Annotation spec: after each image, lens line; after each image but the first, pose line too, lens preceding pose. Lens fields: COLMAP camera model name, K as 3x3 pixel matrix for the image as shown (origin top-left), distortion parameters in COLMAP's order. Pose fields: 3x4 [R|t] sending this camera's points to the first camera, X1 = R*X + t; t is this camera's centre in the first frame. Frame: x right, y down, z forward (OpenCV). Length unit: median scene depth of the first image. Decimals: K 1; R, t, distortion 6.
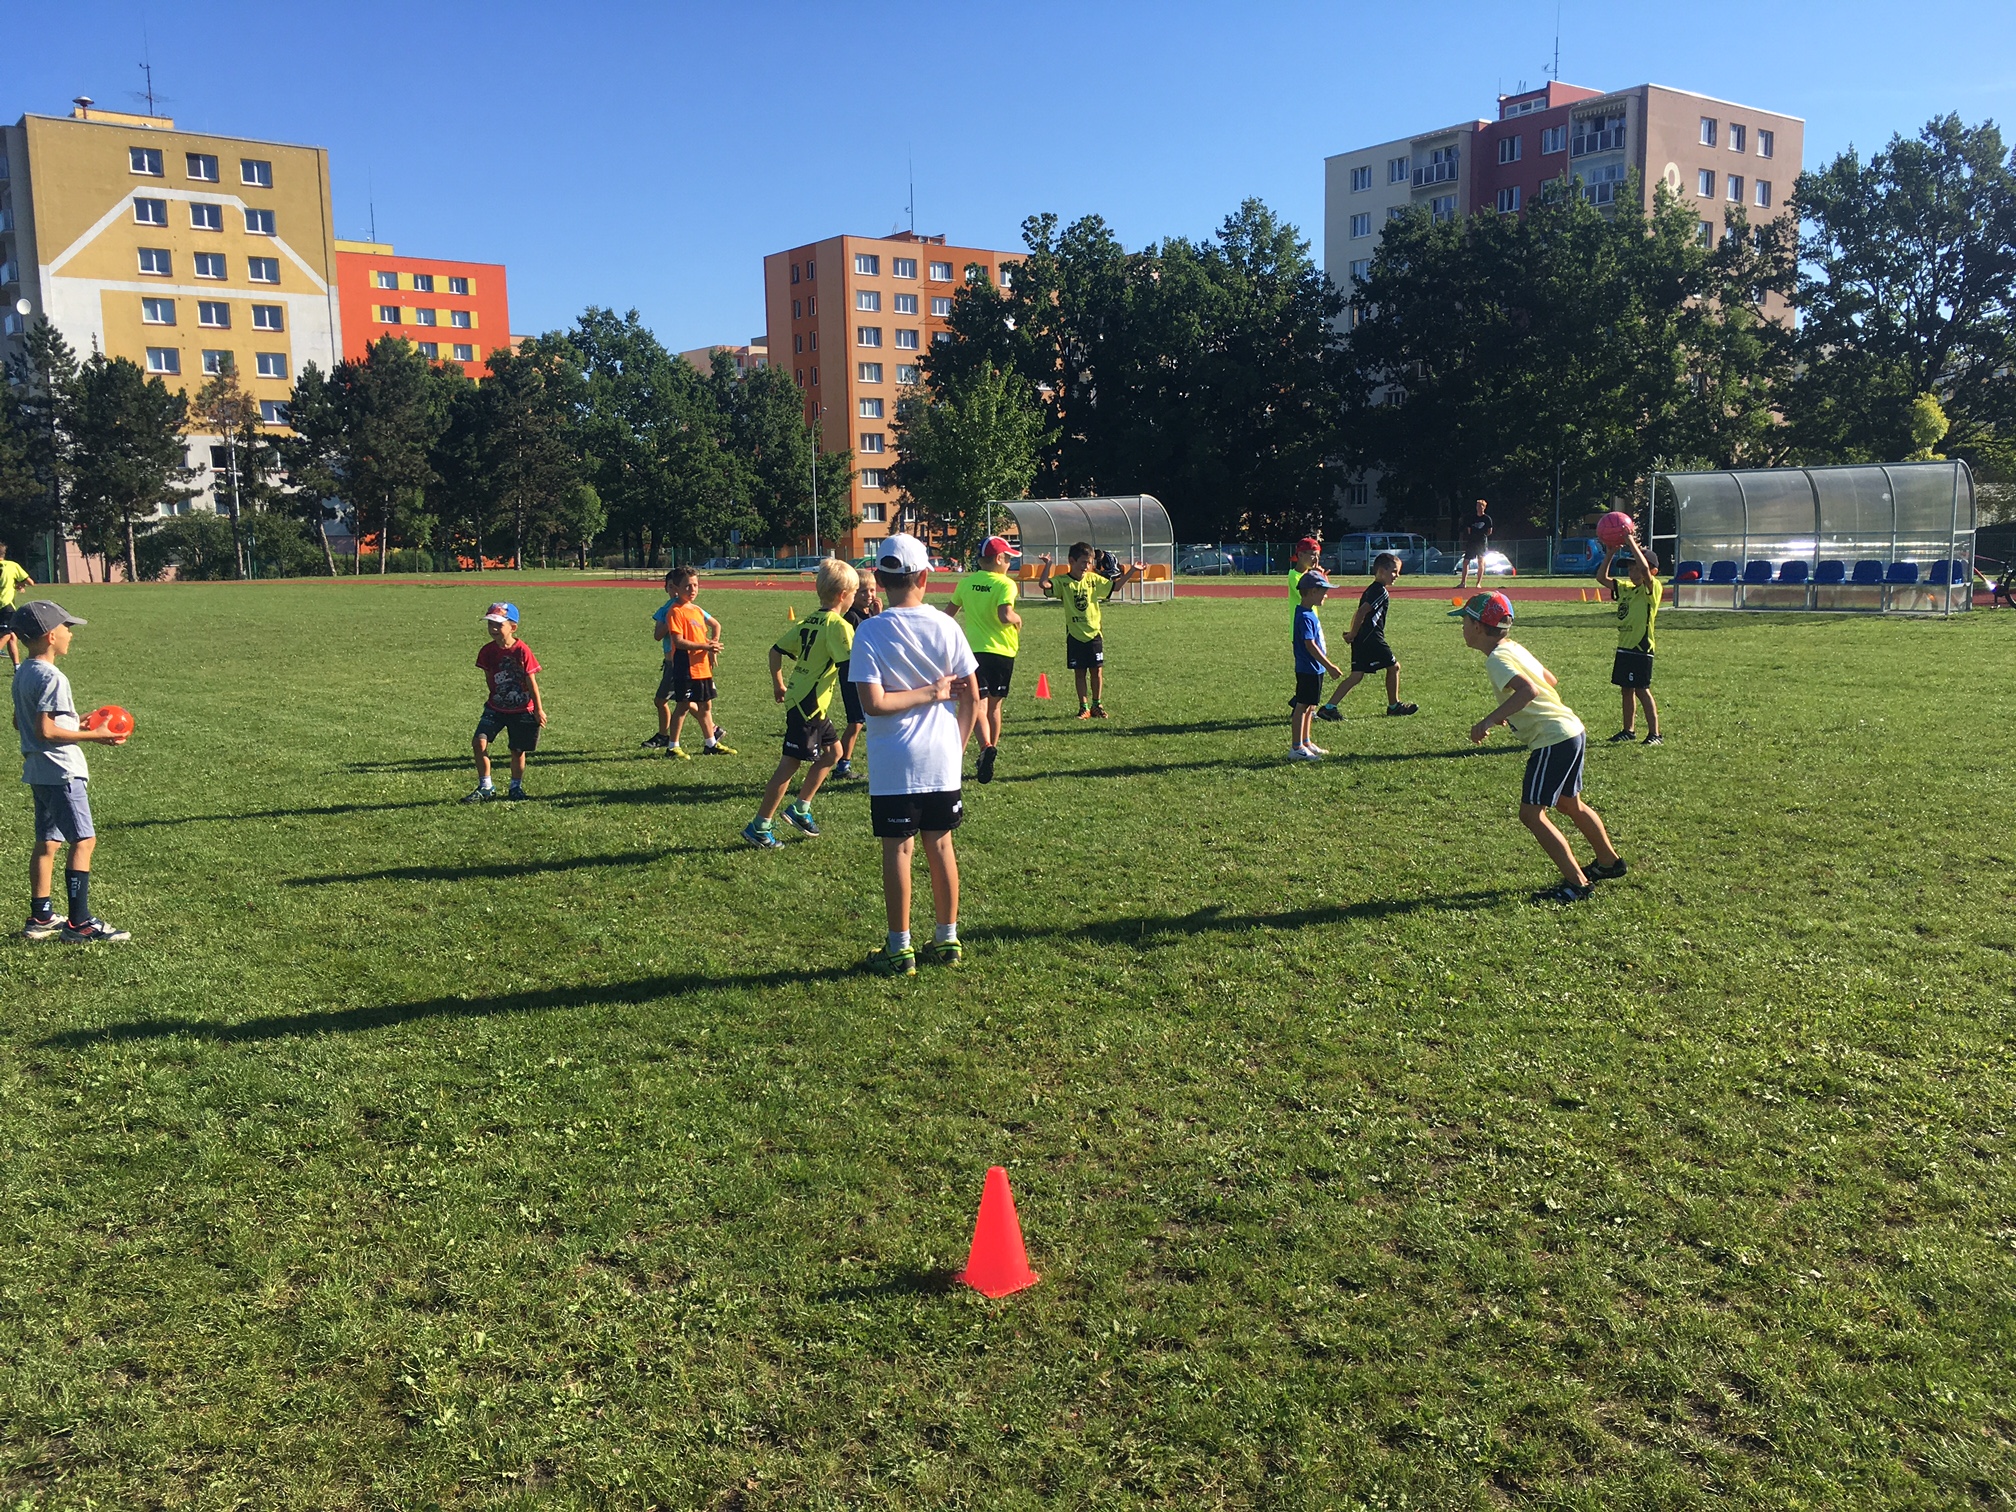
lens RADIAL K [[1717.8, 0, 1003.5], [0, 1717.8, 754.7], [0, 0, 1]] dist [0.076285, -0.092721]
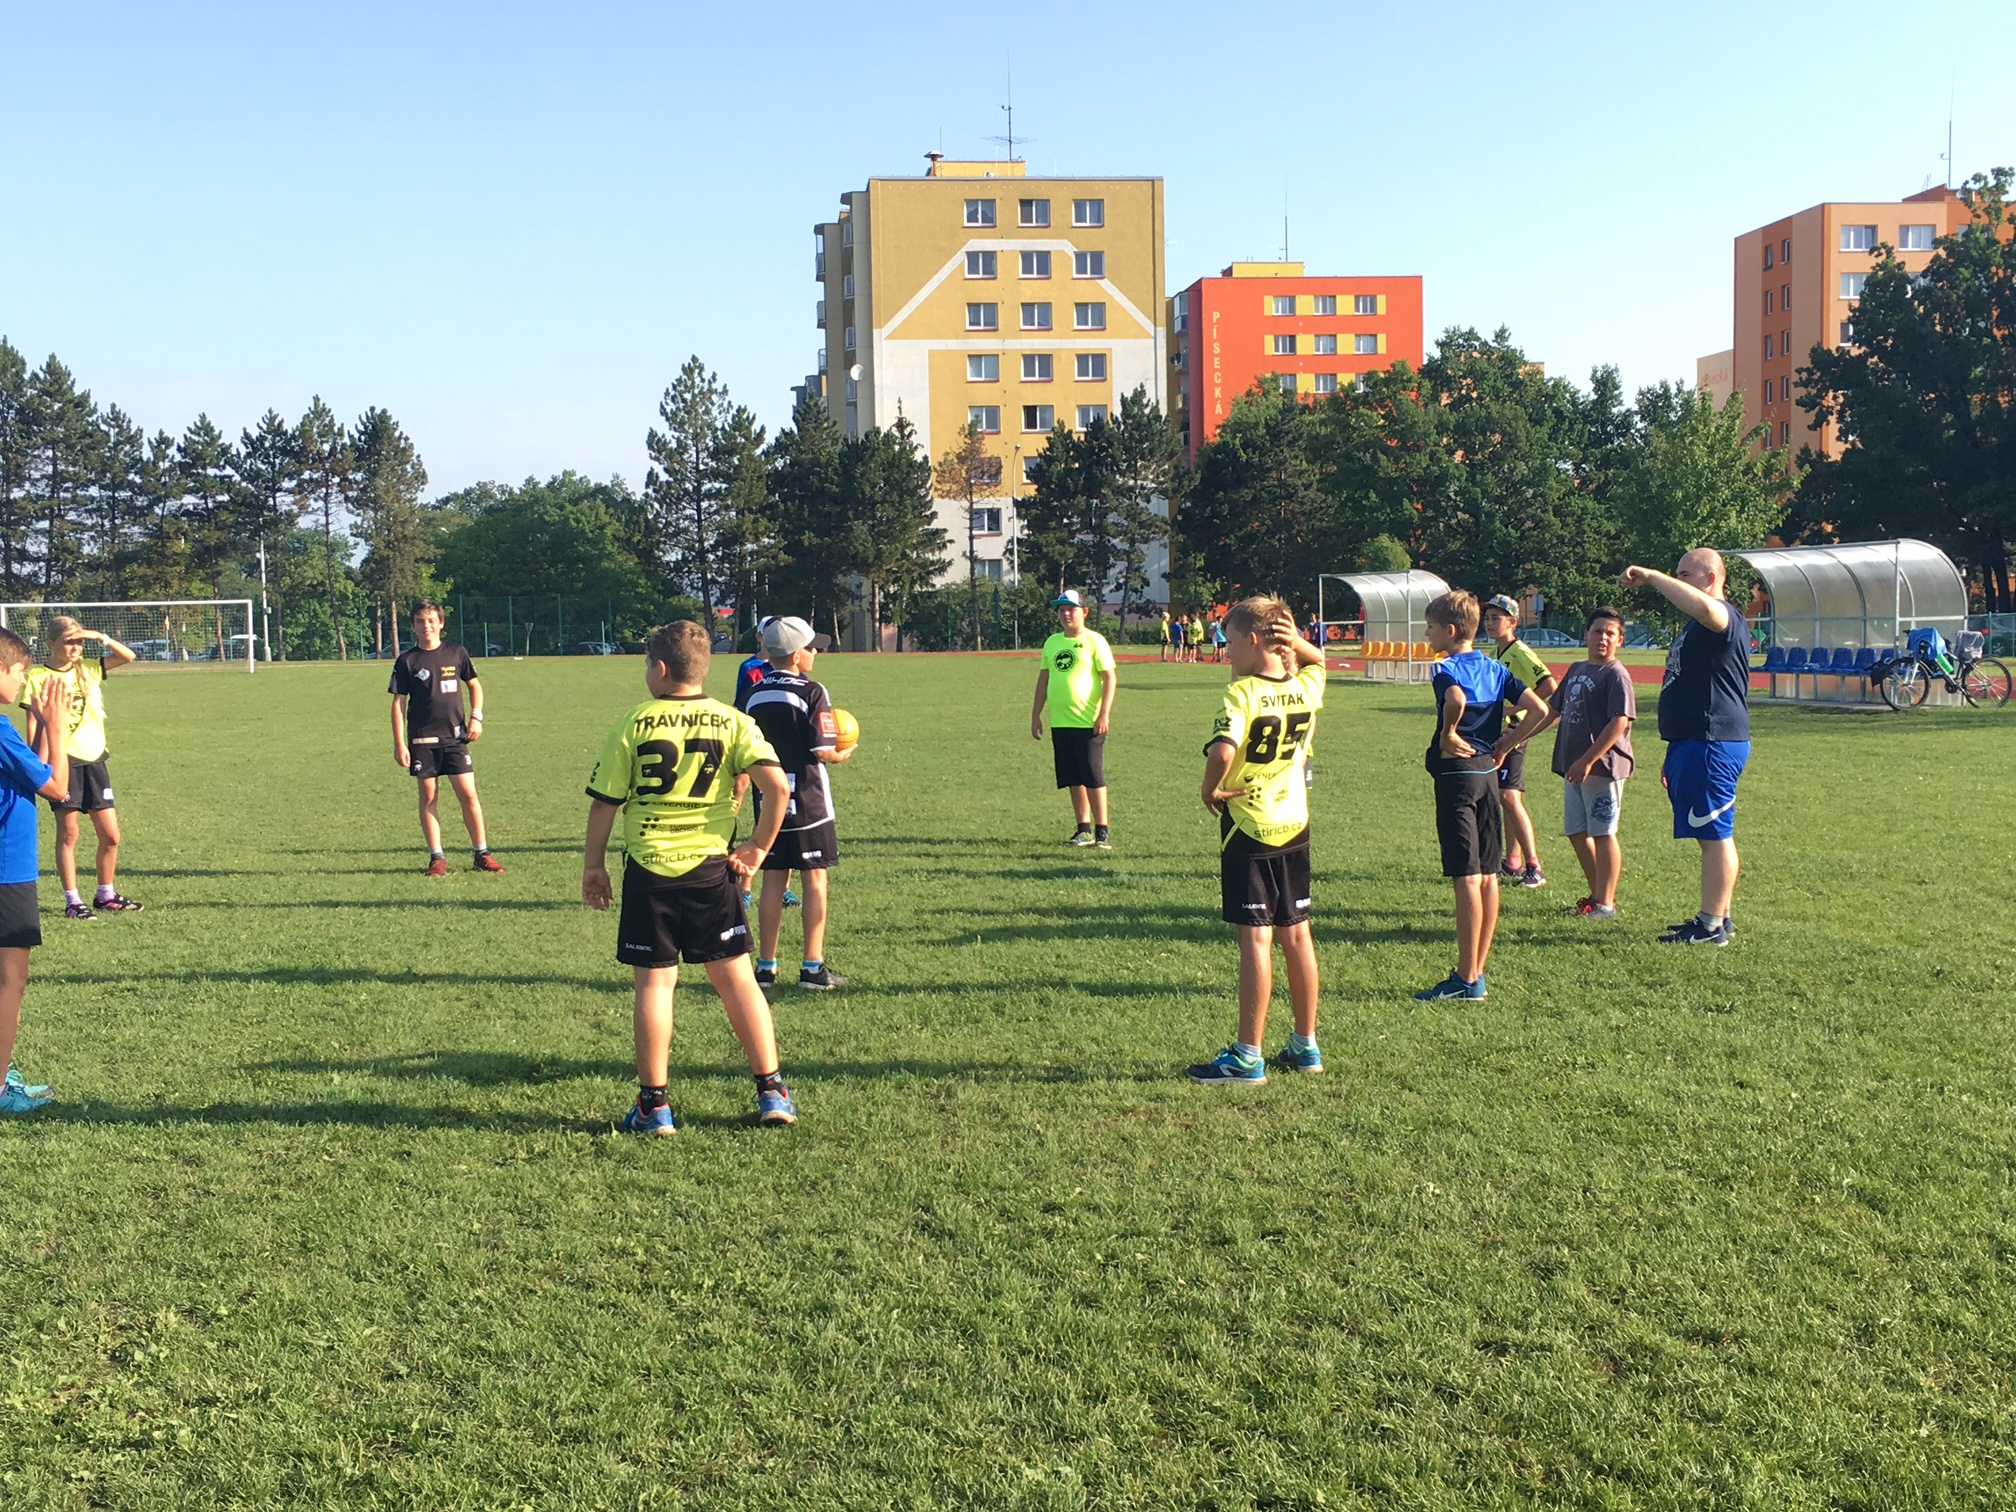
lens RADIAL K [[2332.9, 0, 1005.8], [0, 2332.9, 747.8], [0, 0, 1]] dist [0.048864, 0.000000]
pose [[0.858457, 0.031379, -0.511925, 0.178864], [-0.062189, 0.997131, -0.043165, 0.004754], [0.509102, 0.068891, 0.857945, -0.065384]]
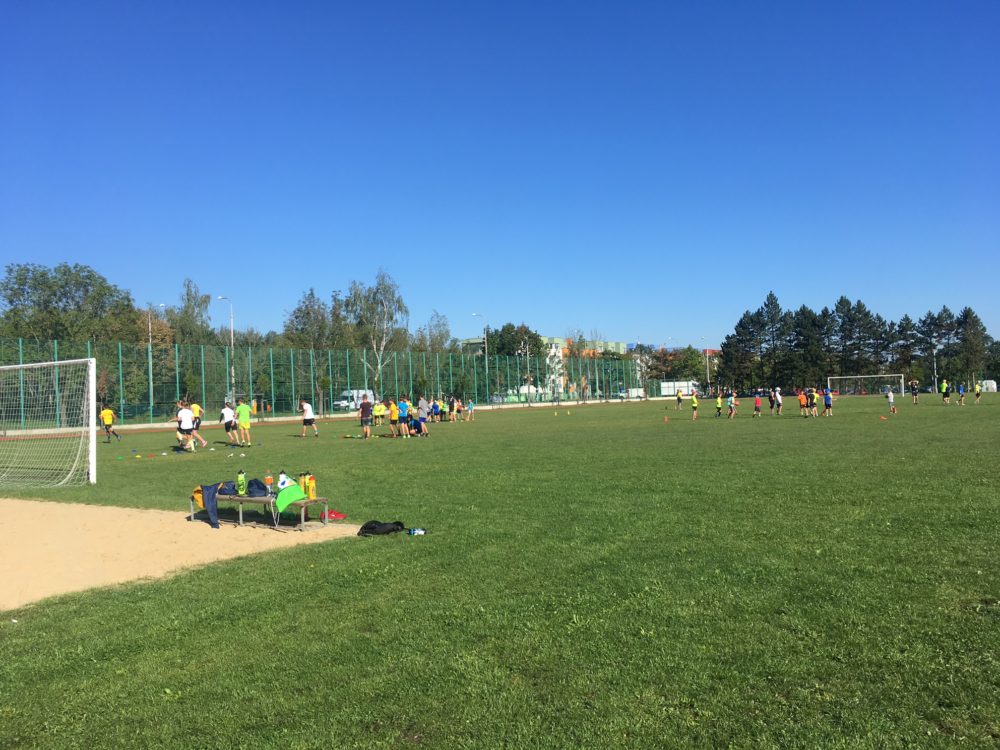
lens RADIAL K [[852.1, 0, 496.9], [0, 852.1, 367.4], [0, 0, 1]] dist [0.076285, -0.092721]
pose [[0.182974, -0.021063, -0.982892, 0.386172], [-0.094859, 0.994727, -0.038976, 0.007803], [0.978531, 0.100368, 0.180011, -0.120866]]
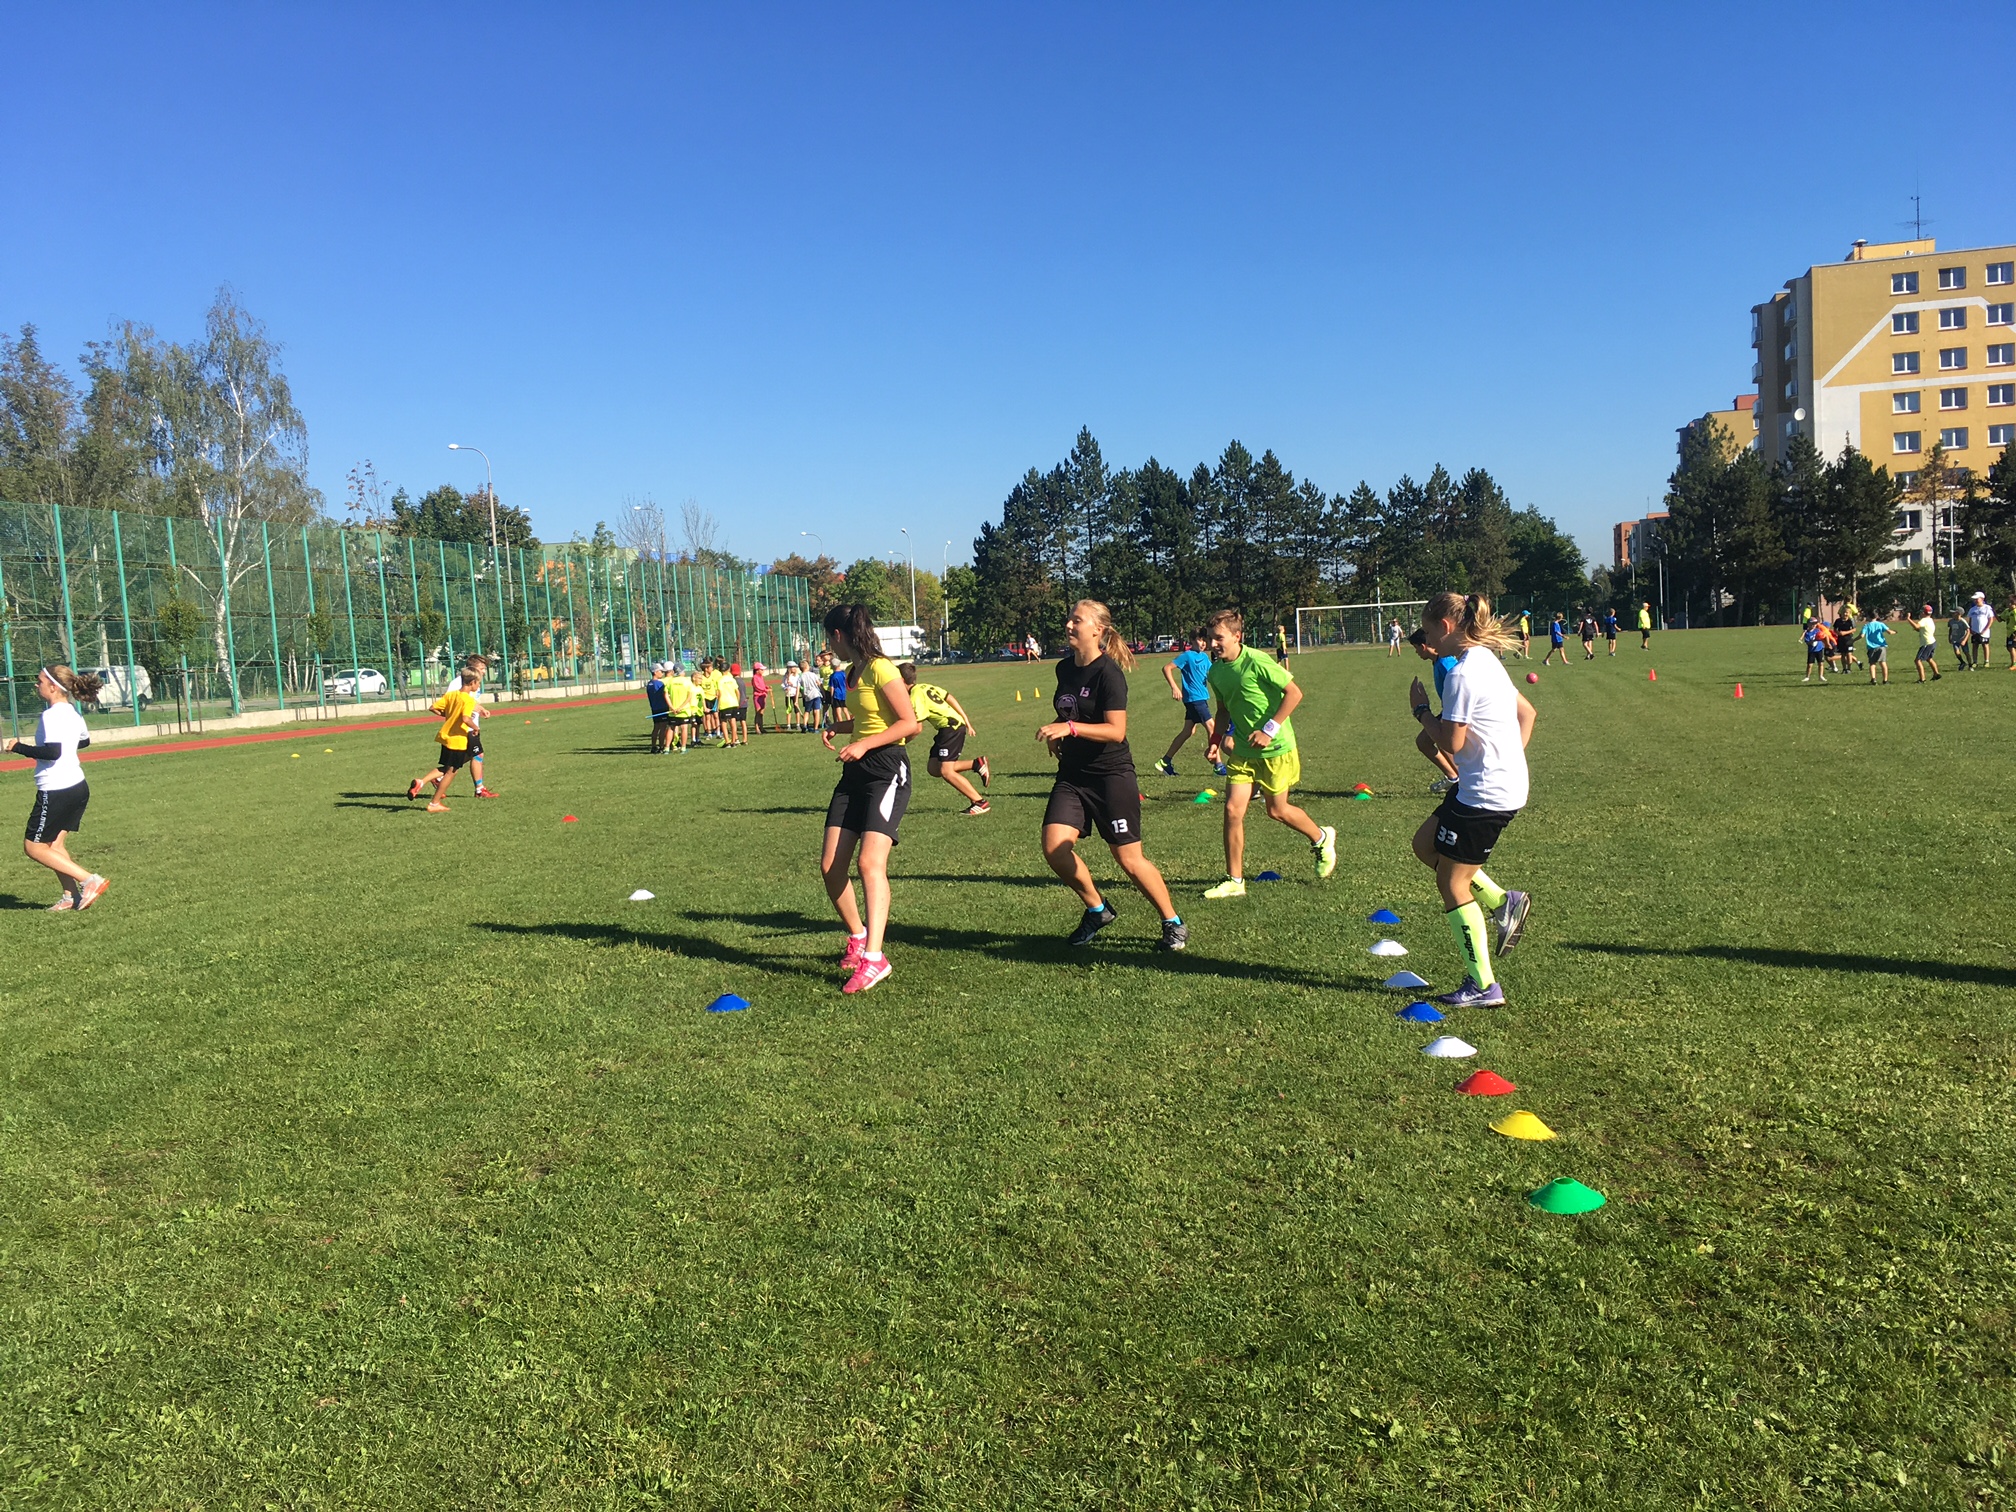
lens RADIAL K [[1717.8, 0, 1005.1], [0, 1717.8, 756.5], [0, 0, 1]] dist [0.076285, -0.092721]
pose [[0.580392, 0.043809, -0.813158, 0.154903], [-0.063666, 0.997937, 0.008322, 0.024338], [0.811844, 0.046941, 0.581984, -0.216627]]
